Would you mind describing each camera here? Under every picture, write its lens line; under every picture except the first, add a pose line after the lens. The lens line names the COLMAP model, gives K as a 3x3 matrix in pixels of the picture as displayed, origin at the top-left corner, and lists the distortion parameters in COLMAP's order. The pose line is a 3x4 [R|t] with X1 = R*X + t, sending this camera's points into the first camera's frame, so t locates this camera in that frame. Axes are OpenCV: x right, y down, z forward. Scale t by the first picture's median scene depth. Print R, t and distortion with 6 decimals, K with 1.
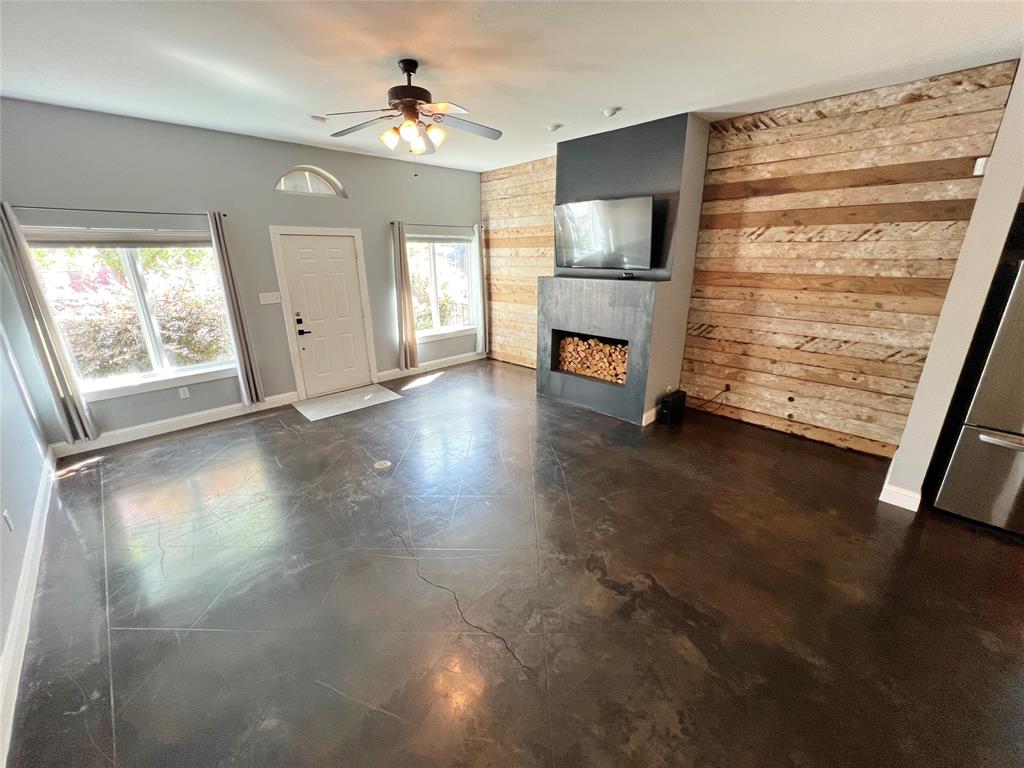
lens RADIAL K [[407.9, 0, 510.1], [0, 407.9, 382.9], [0, 0, 1]] dist [-0.001039, 0.000006]
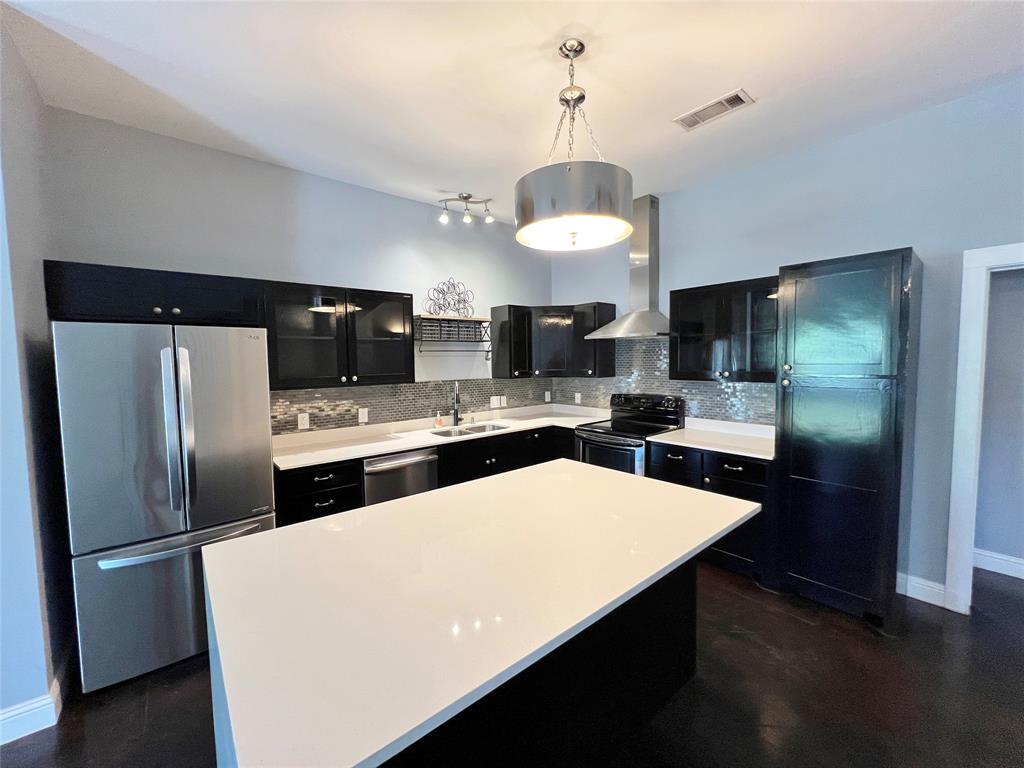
lens RADIAL K [[414.2, 0, 512.0], [0, 414.2, 384.0], [0, 0, 1]] dist [0.015384, 0.000175]
pose [[0.083737, -0.052392, 0.995110, 0.325697], [0.321737, 0.946556, 0.022762, 0.031319], [-0.943119, 0.318257, 0.096118, 0.105391]]
